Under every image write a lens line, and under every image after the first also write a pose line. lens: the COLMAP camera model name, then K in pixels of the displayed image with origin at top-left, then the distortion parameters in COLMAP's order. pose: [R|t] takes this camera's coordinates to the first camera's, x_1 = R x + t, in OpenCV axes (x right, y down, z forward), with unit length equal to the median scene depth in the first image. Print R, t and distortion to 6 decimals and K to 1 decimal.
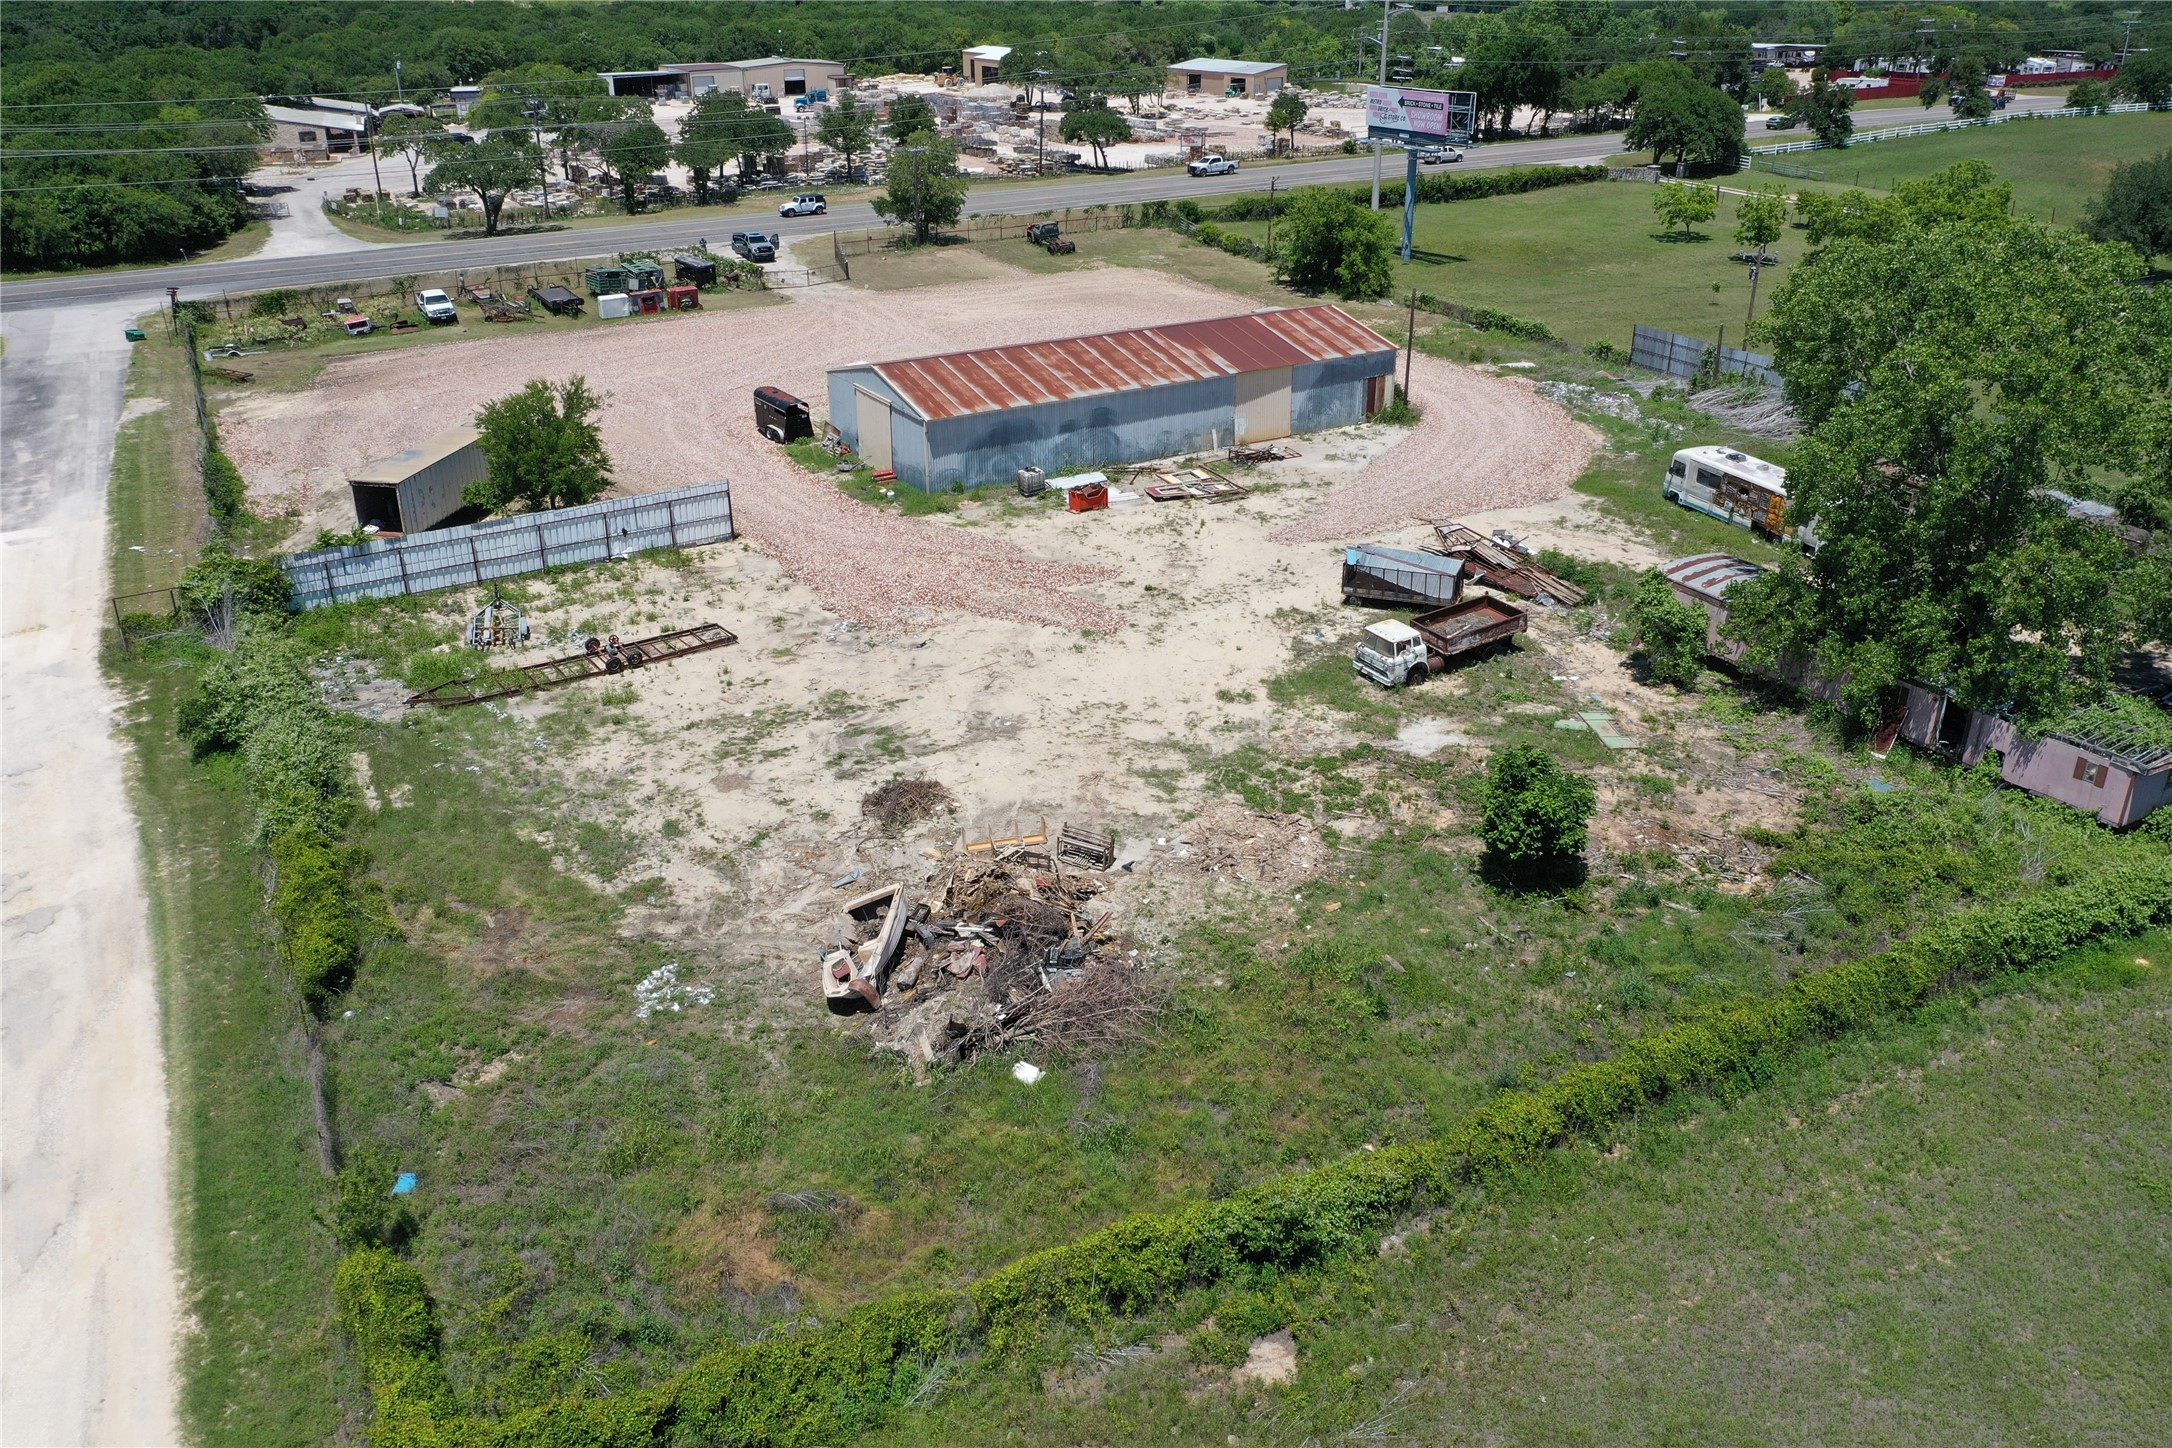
lens RADIAL K [[1703.8, 0, 1082.0], [0, 1703.8, 716.9], [0, 0, 1]] dist [0.003805, -0.000836]
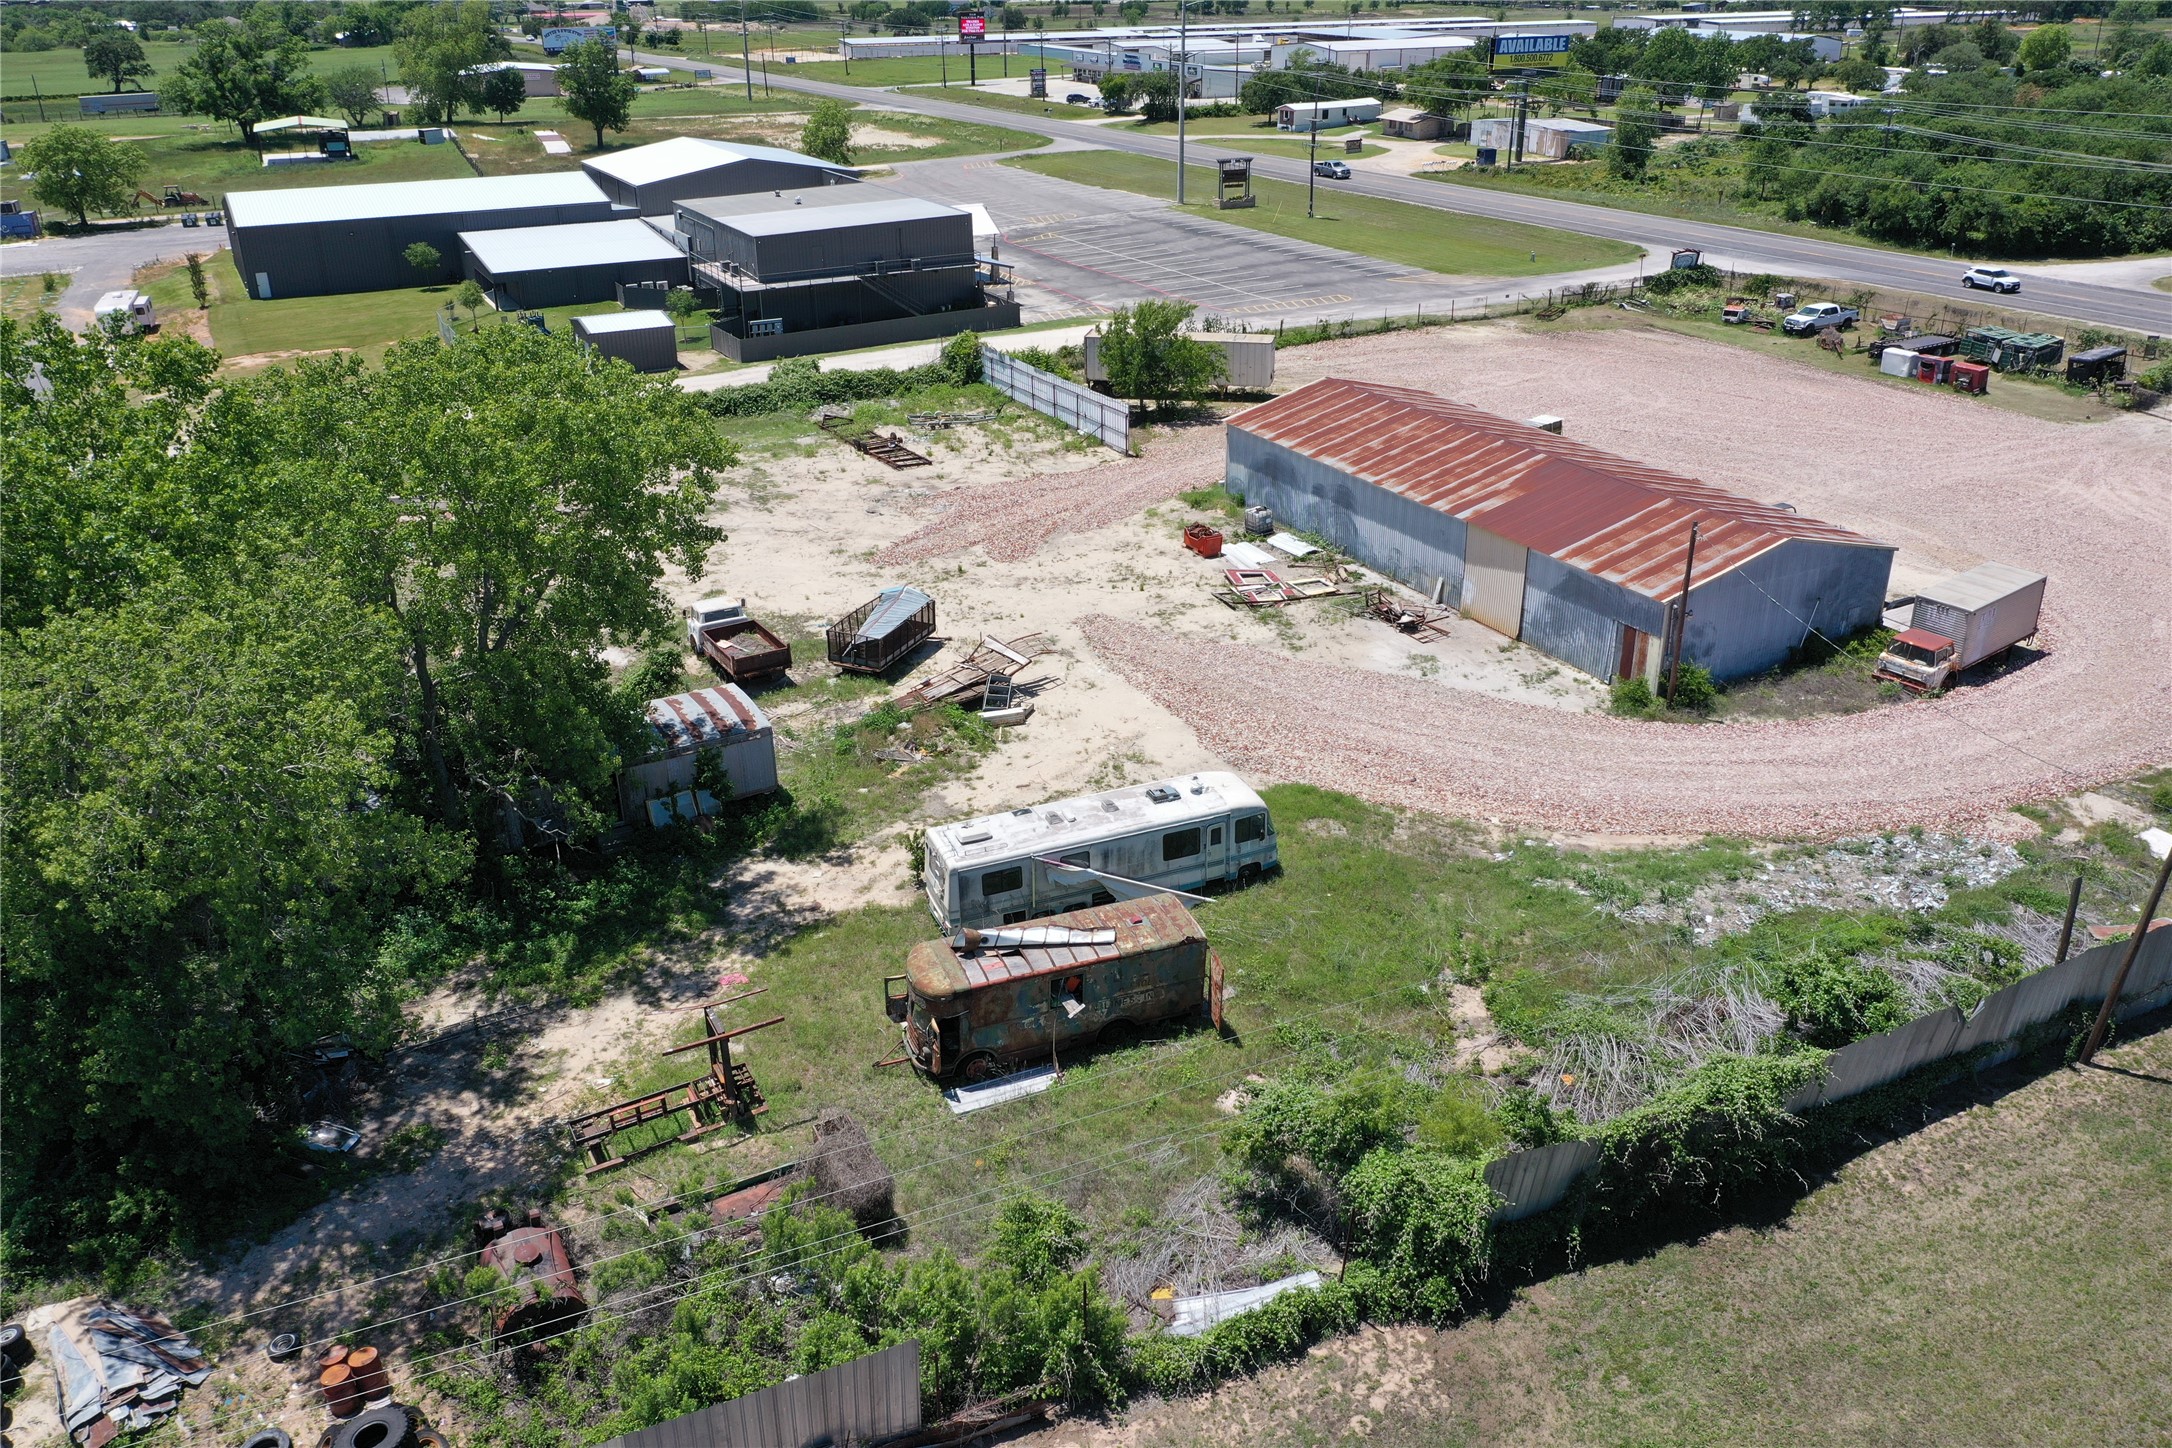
lens RADIAL K [[1703.8, 0, 1086.1], [0, 1703.8, 727.3], [0, 0, 1]] dist [0.003805, -0.000836]
pose [[-0.043273, 0.423748, -0.904746, 0.909849], [-0.410511, 0.818073, 0.402788, -0.398957], [0.910828, 0.388838, 0.138553, 0.848466]]
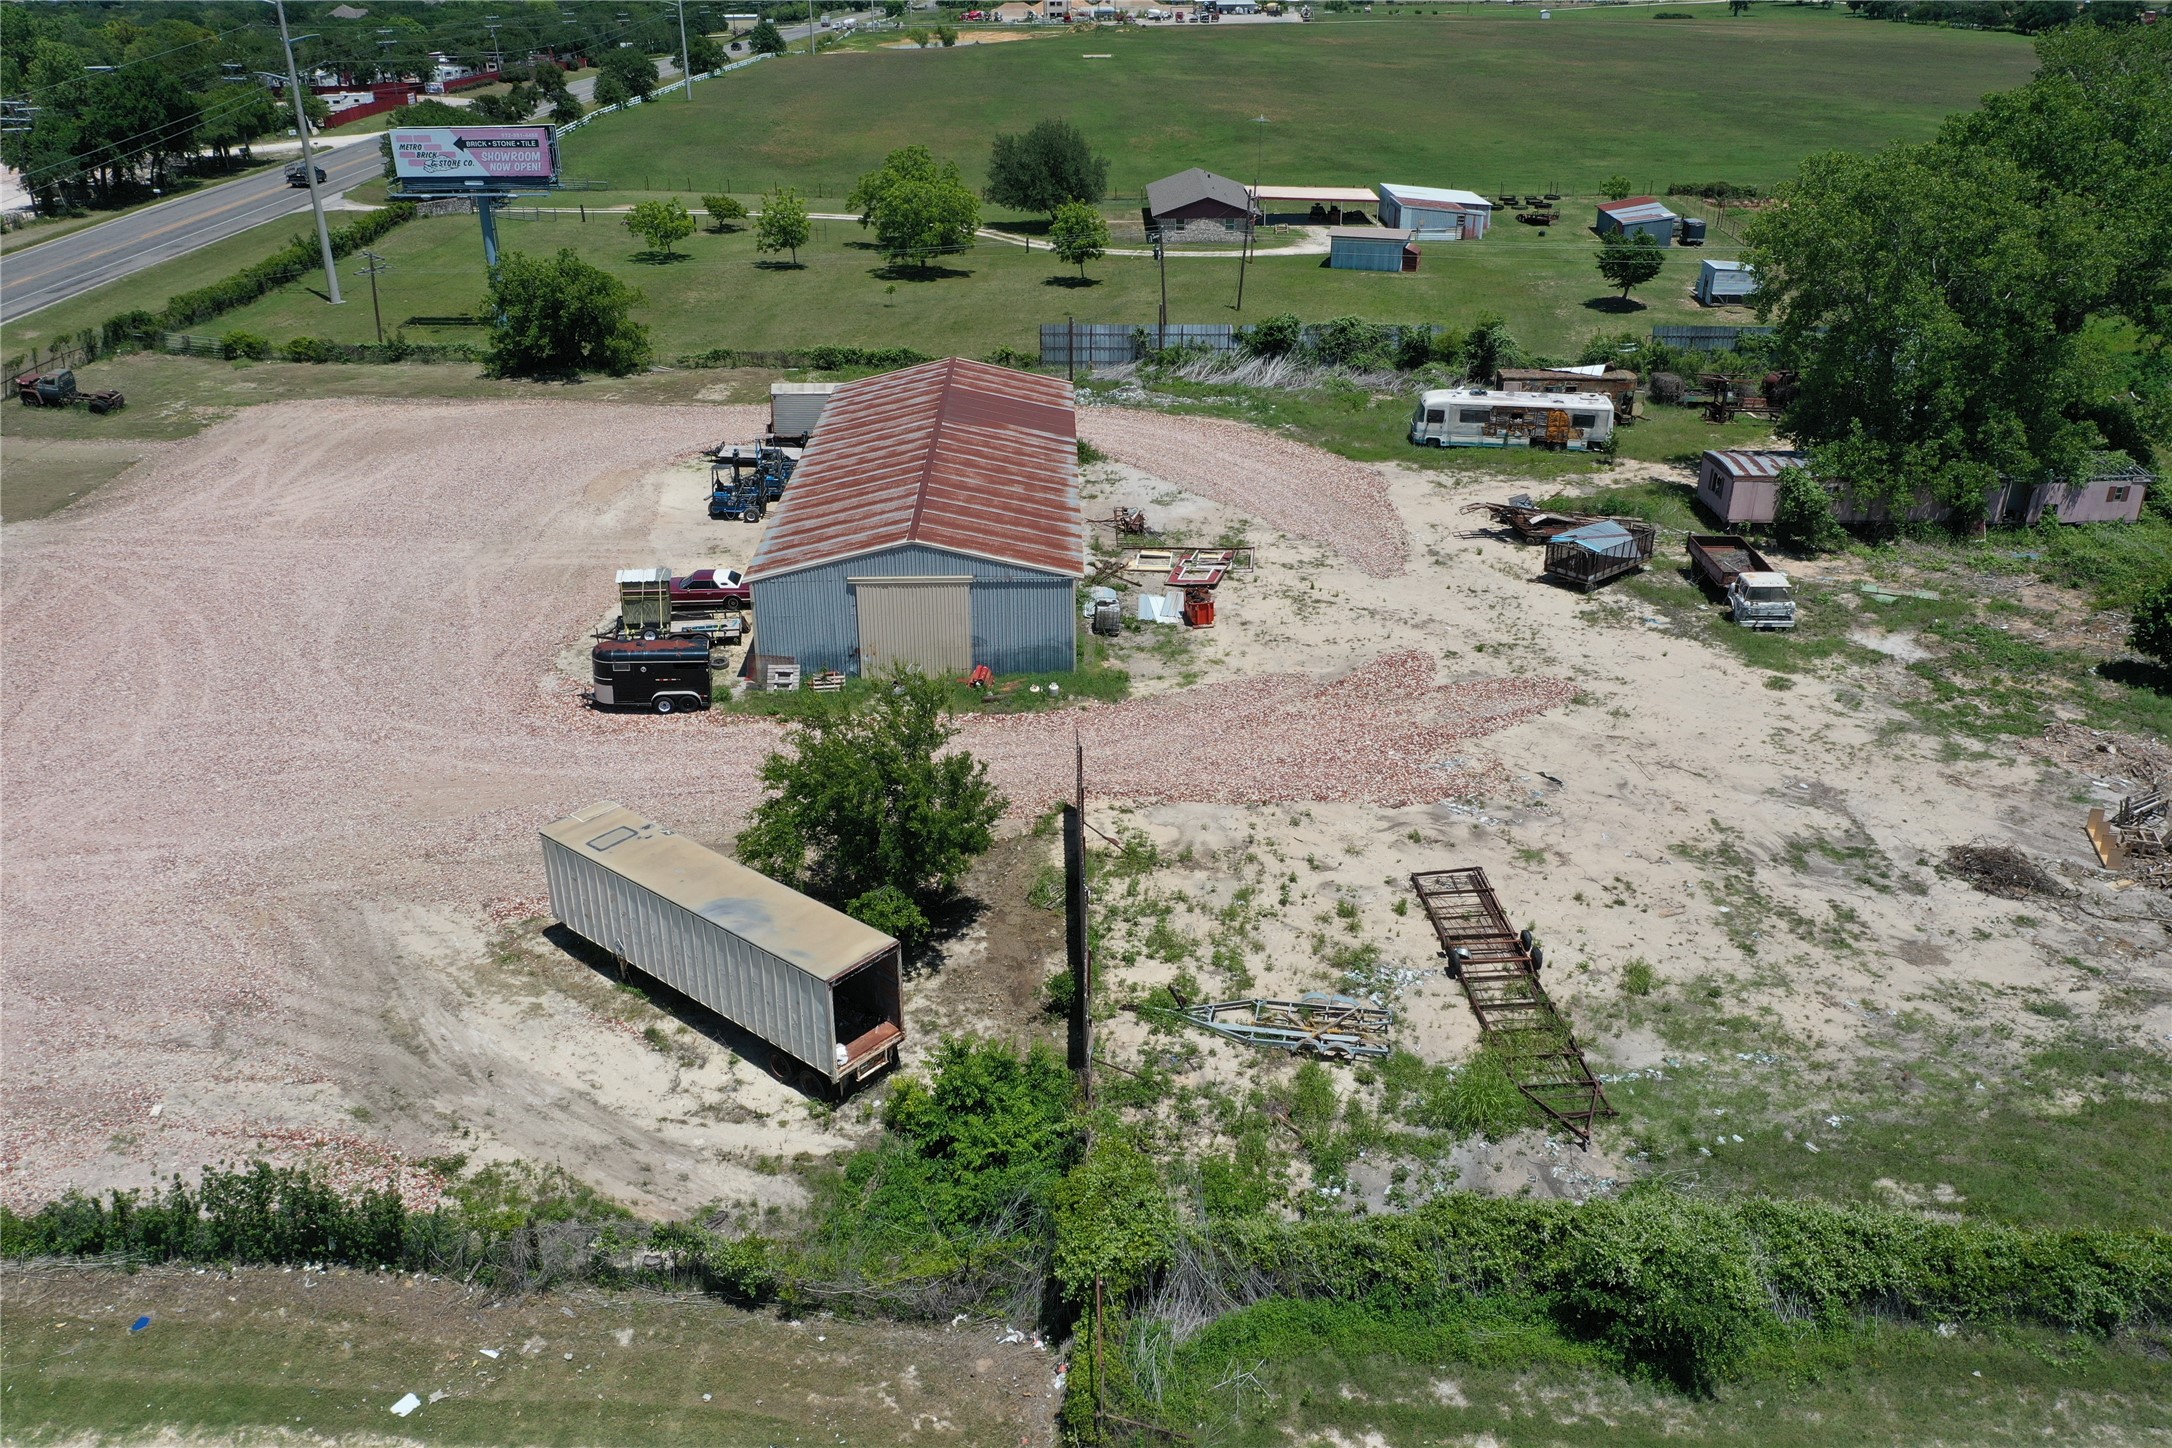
lens RADIAL K [[1703.8, 0, 1083.5], [0, 1703.8, 721.5], [0, 0, 1]] dist [0.003805, -0.000836]
pose [[0.493014, -0.363263, 0.790555, -0.706717], [0.366551, 0.910806, 0.189927, -0.256755], [-0.789036, 0.196143, 0.582195, 0.567281]]
